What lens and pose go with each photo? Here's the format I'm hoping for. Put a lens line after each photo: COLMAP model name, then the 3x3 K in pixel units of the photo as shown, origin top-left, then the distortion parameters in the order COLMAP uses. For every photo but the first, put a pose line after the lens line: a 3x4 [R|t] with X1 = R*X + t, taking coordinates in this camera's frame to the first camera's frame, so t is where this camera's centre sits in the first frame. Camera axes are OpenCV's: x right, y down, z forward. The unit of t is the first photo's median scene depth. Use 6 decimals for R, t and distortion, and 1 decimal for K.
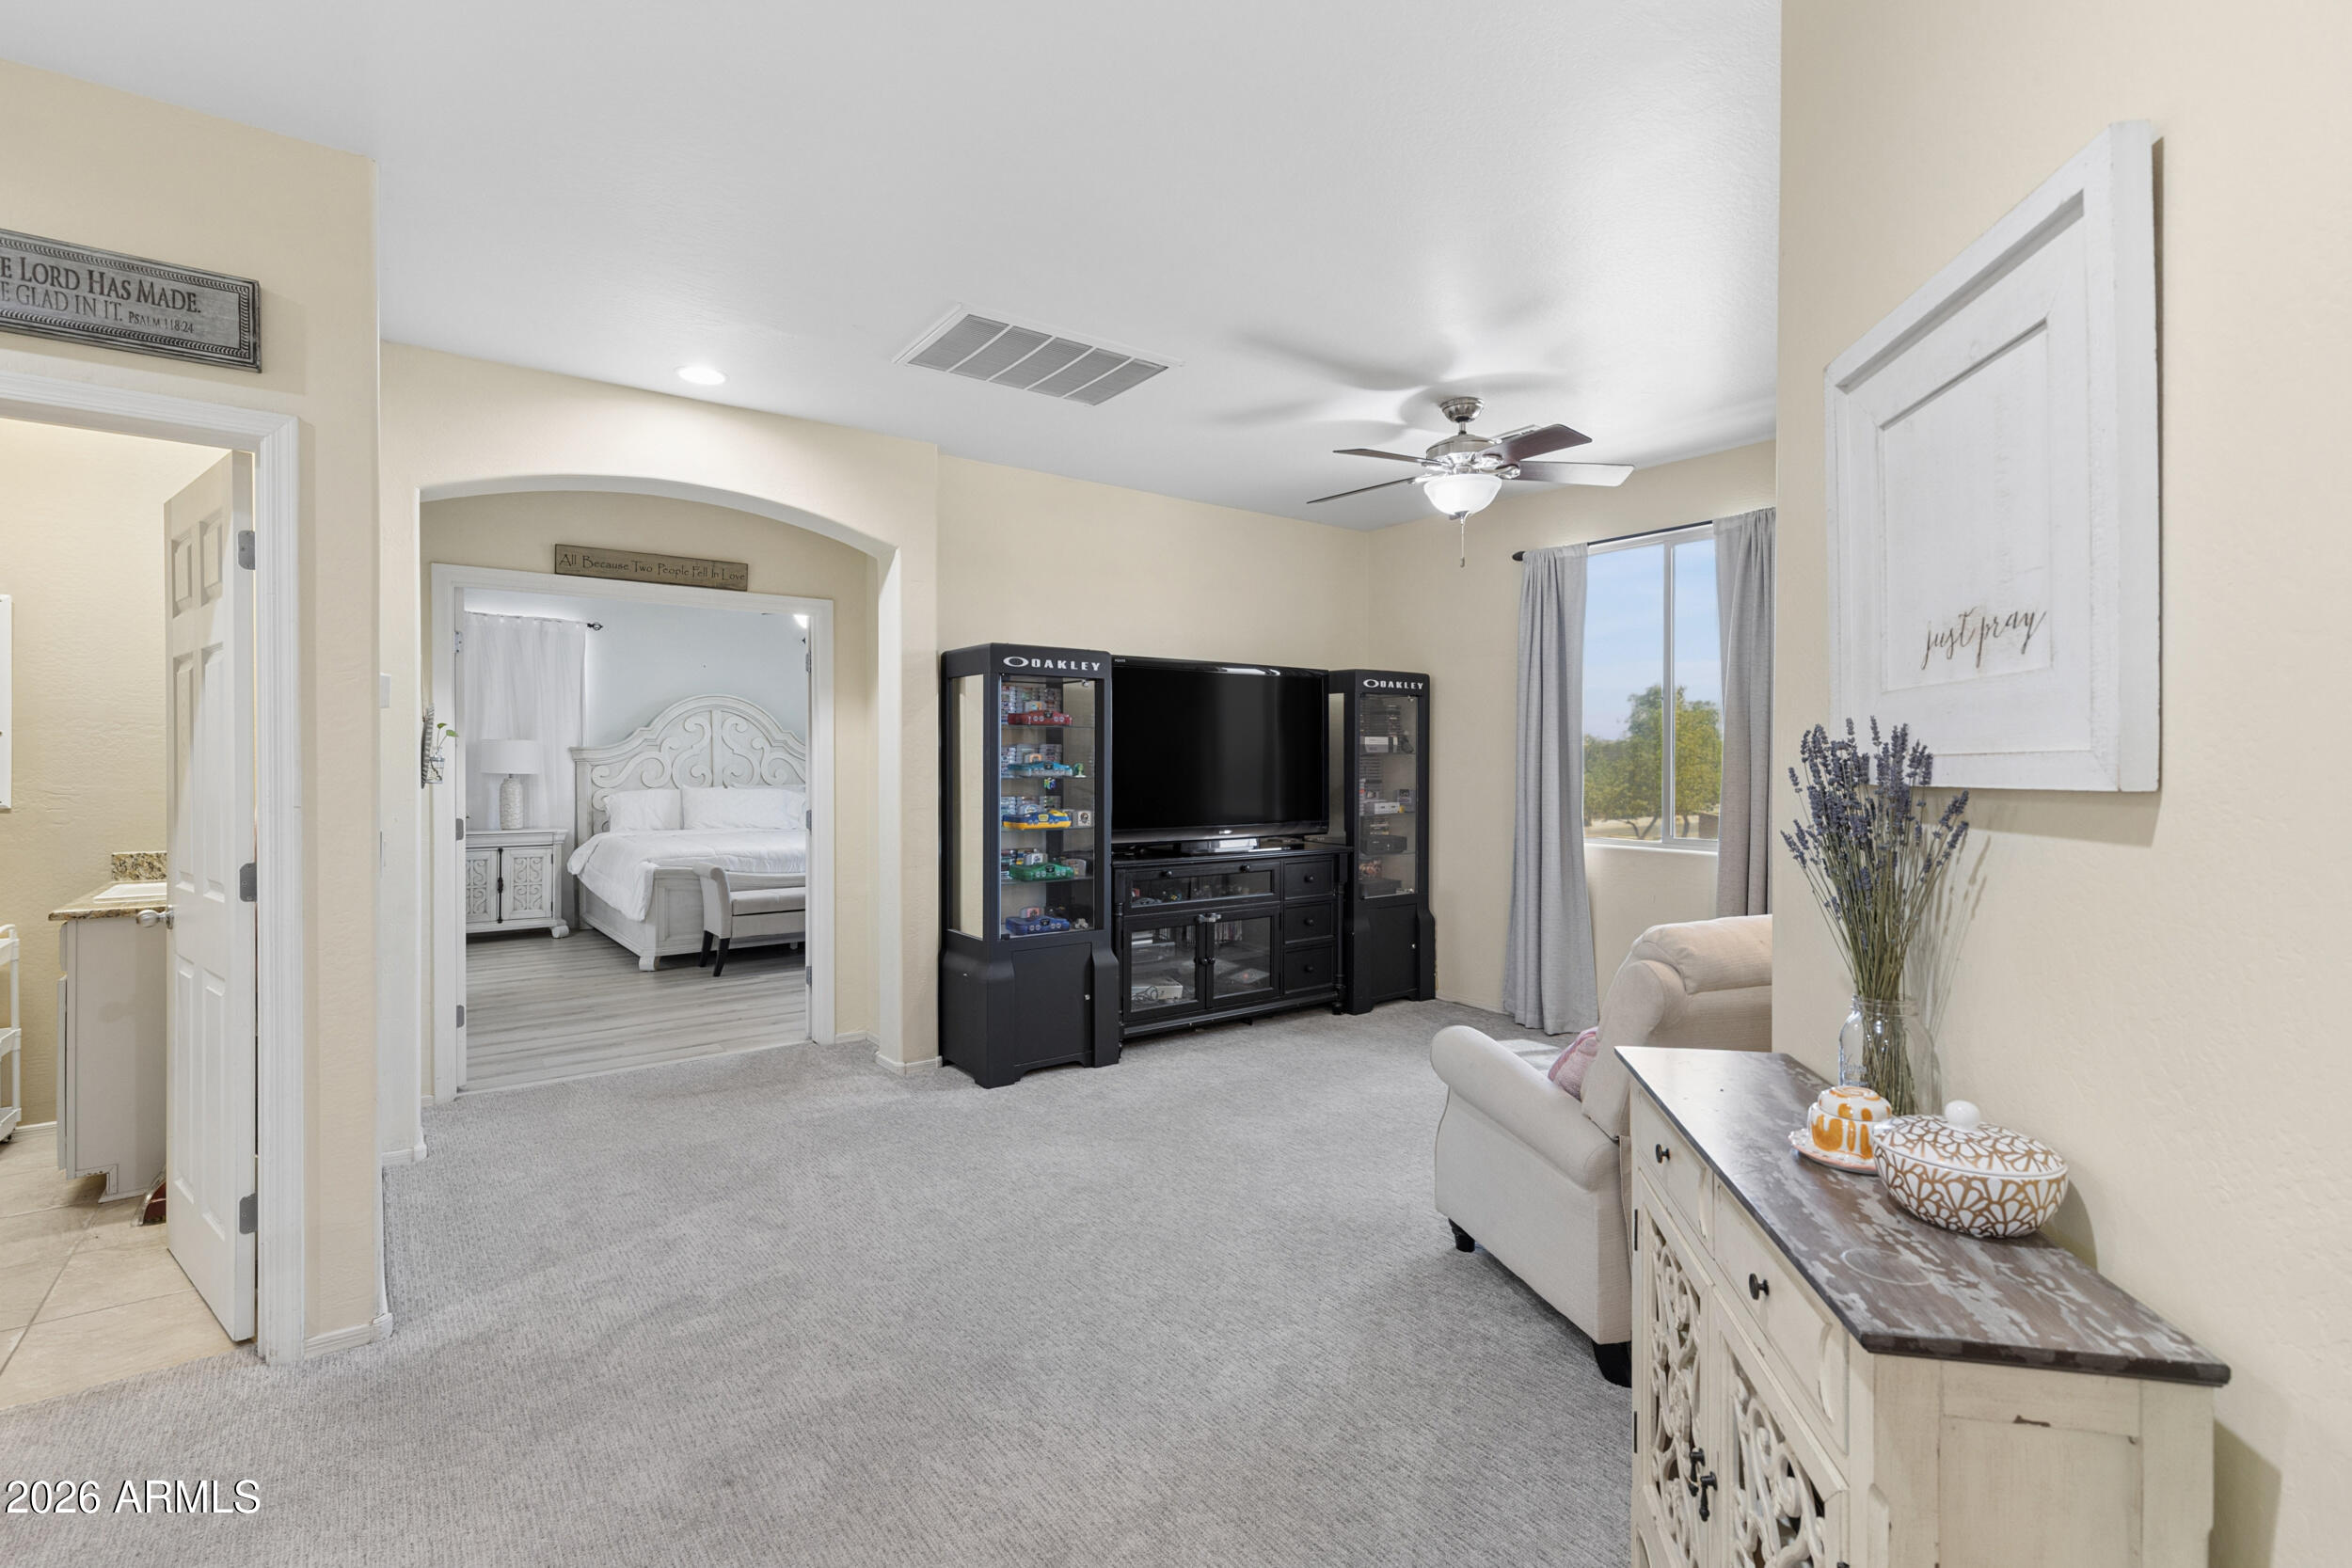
lens RADIAL K [[1079.3, 0, 1192.6], [0, 1079.3, 768.3], [0, 0, 1]] dist [0.003254, 0.000119]
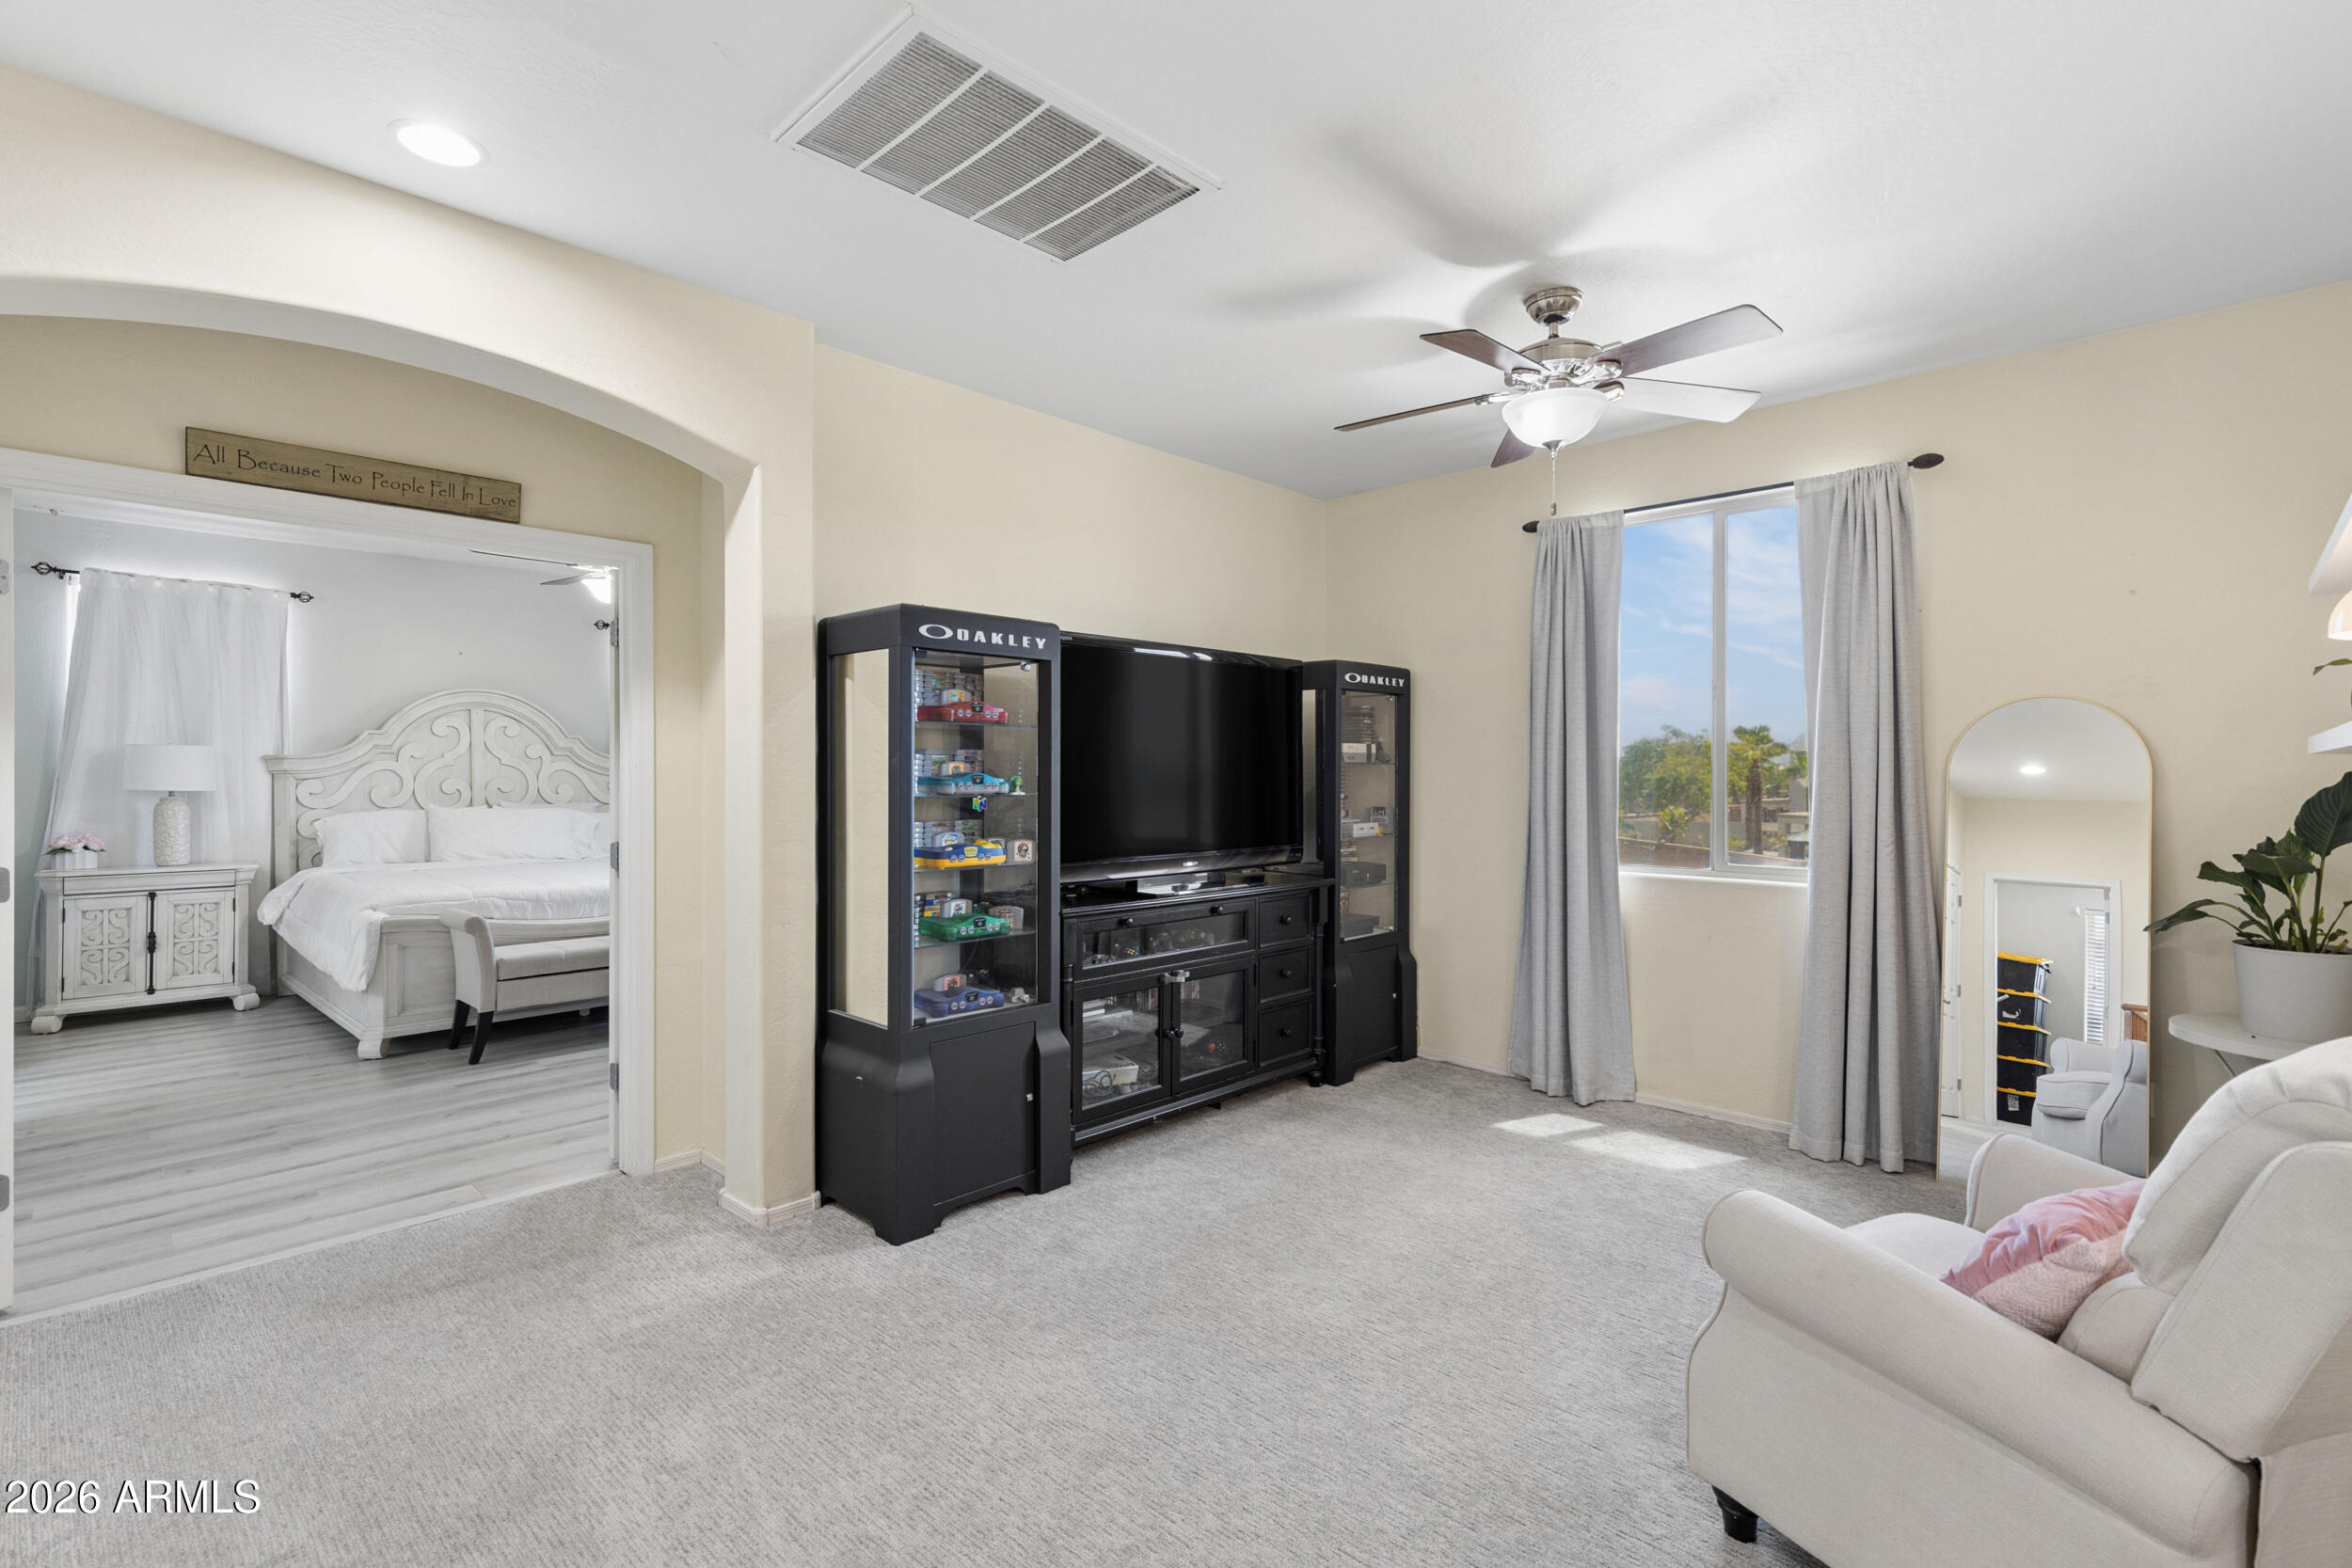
lens RADIAL K [[1064.0, 0, 1186.8], [0, 1064.0, 775.2], [0, 0, 1]] dist [0.003517, -0.000196]
pose [[0.985886, -0.000511, 0.167417, -0.112276], [0.001466, 0.999983, -0.005581, -0.000721], [-0.167411, 0.005747, 0.985870, 0.272386]]
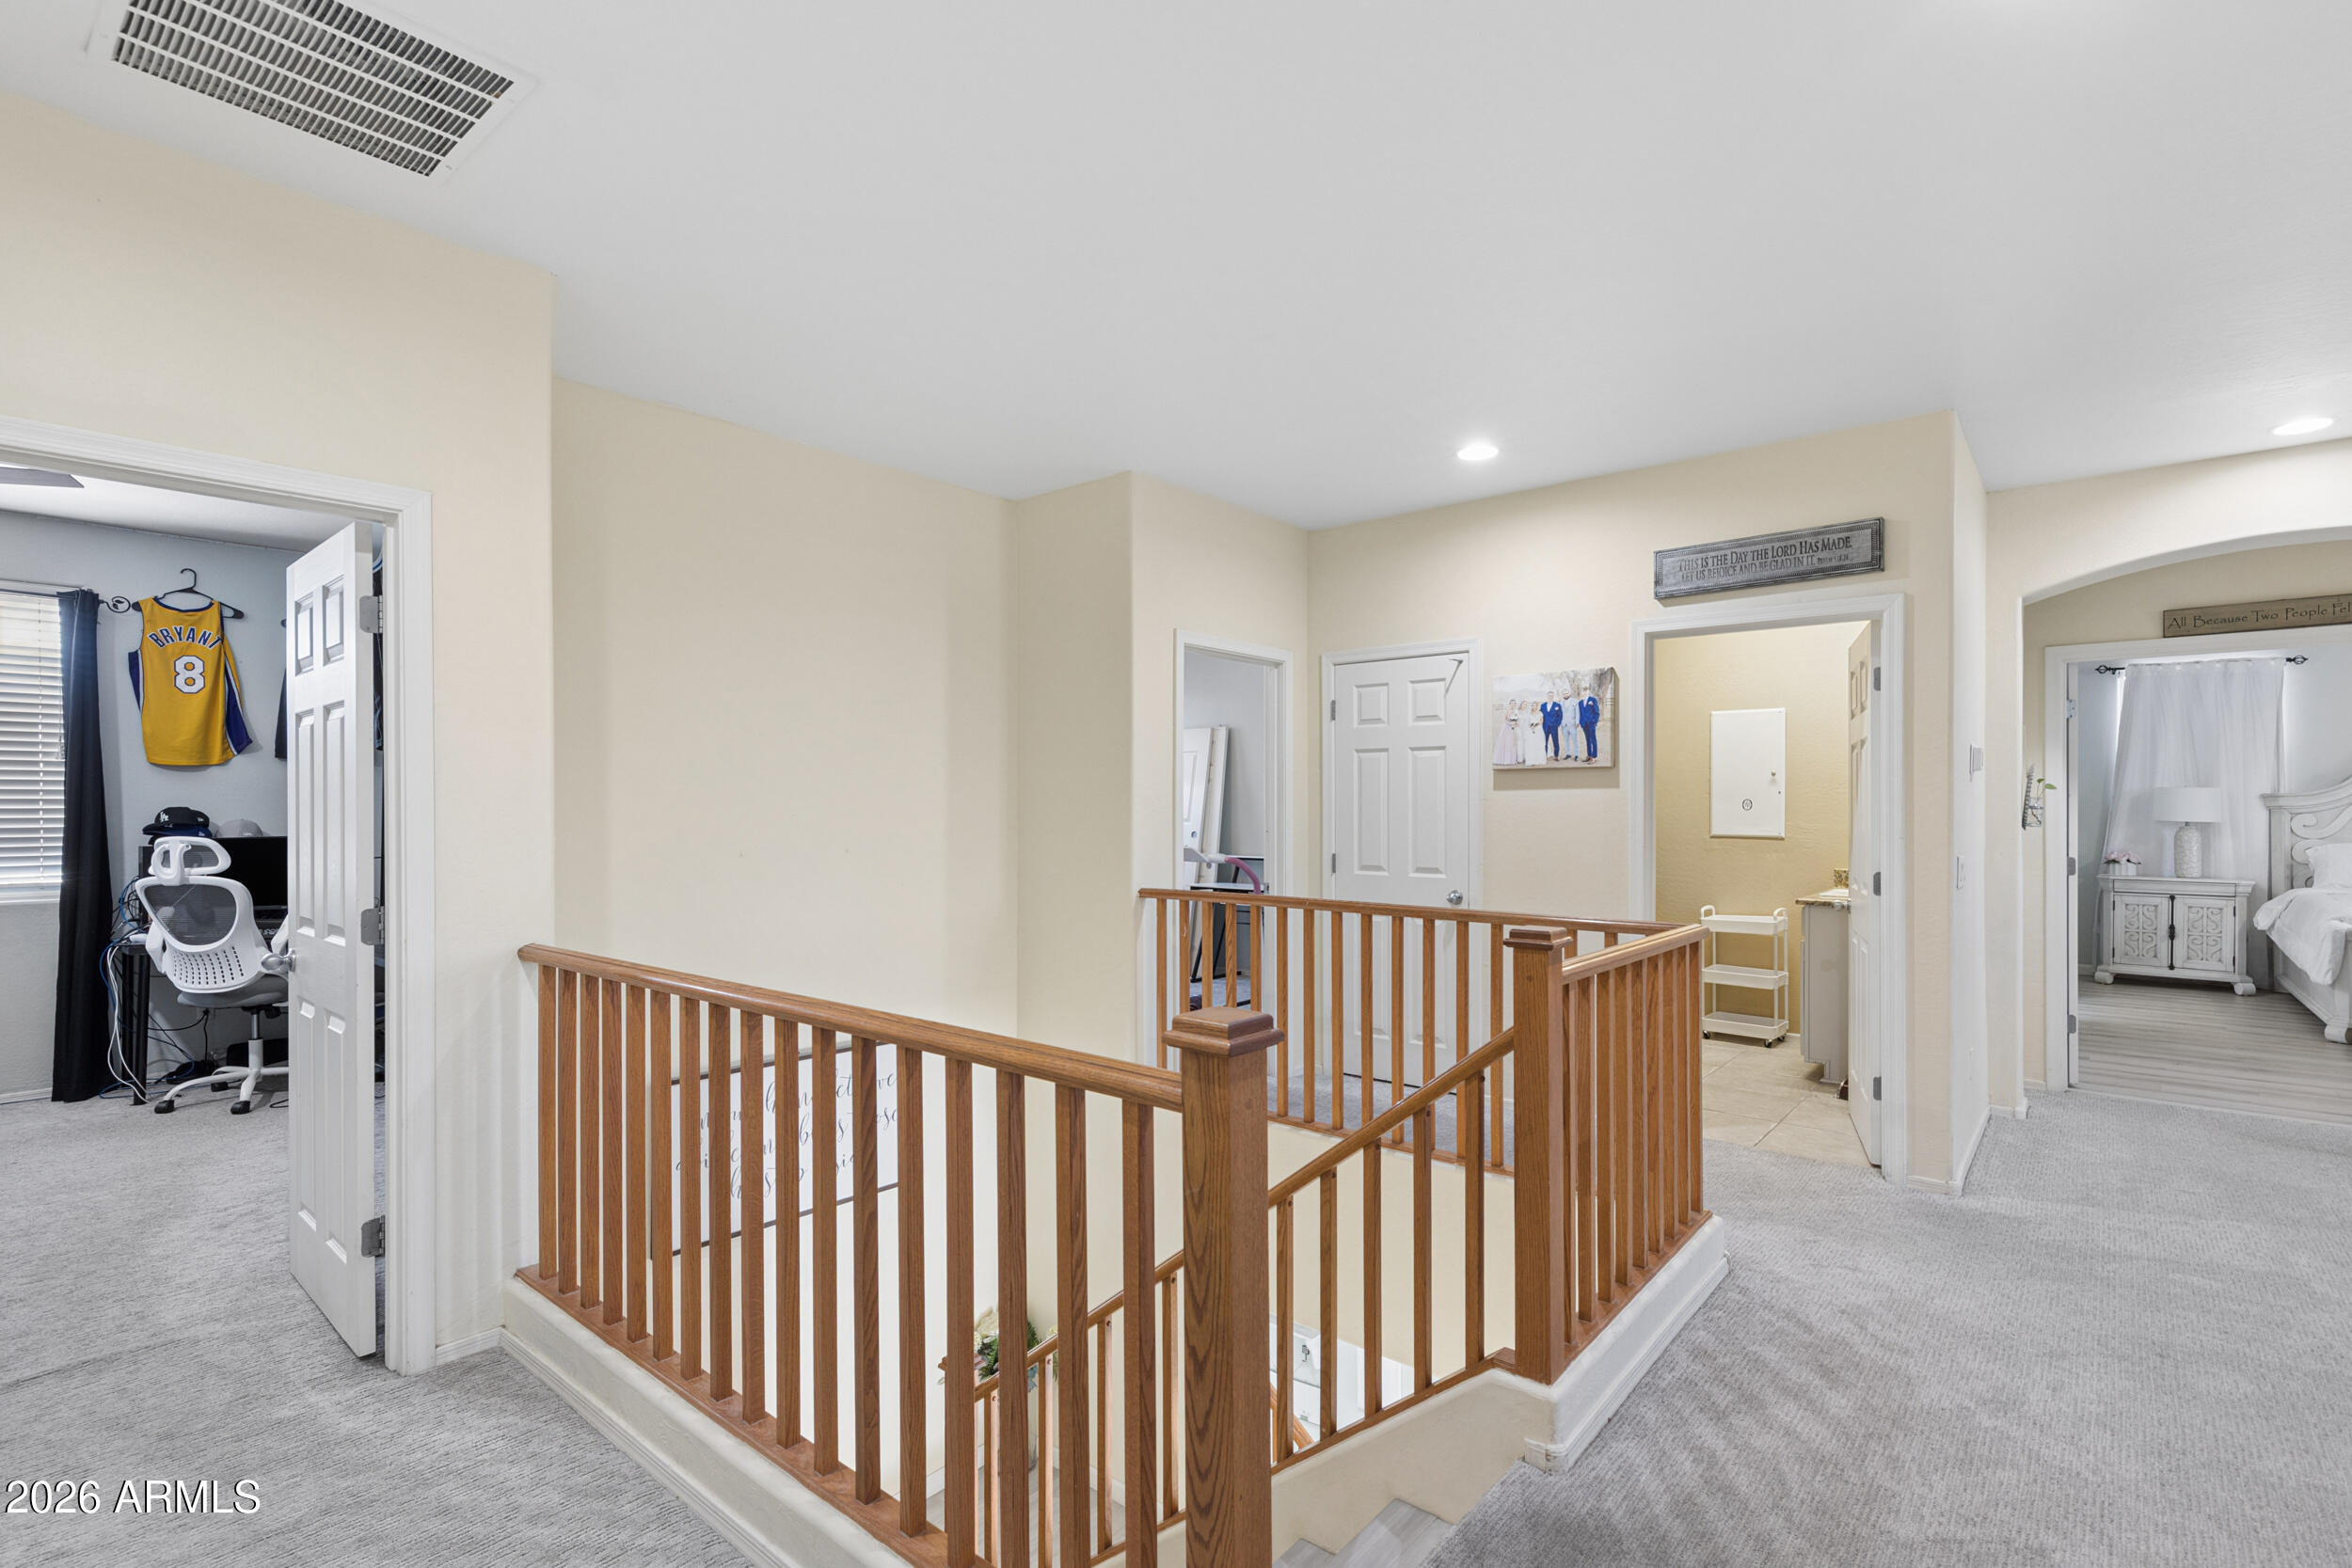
lens RADIAL K [[1099.7, 0, 1185.1], [0, 1099.7, 811.6], [0, 0, 1]] dist [0.007814, -0.000125]
pose [[0.216426, 0.000394, -0.976299, 0.270691], [-0.004846, 0.999988, -0.000671, 0.001631], [0.976287, 0.004877, 0.216426, -0.195579]]
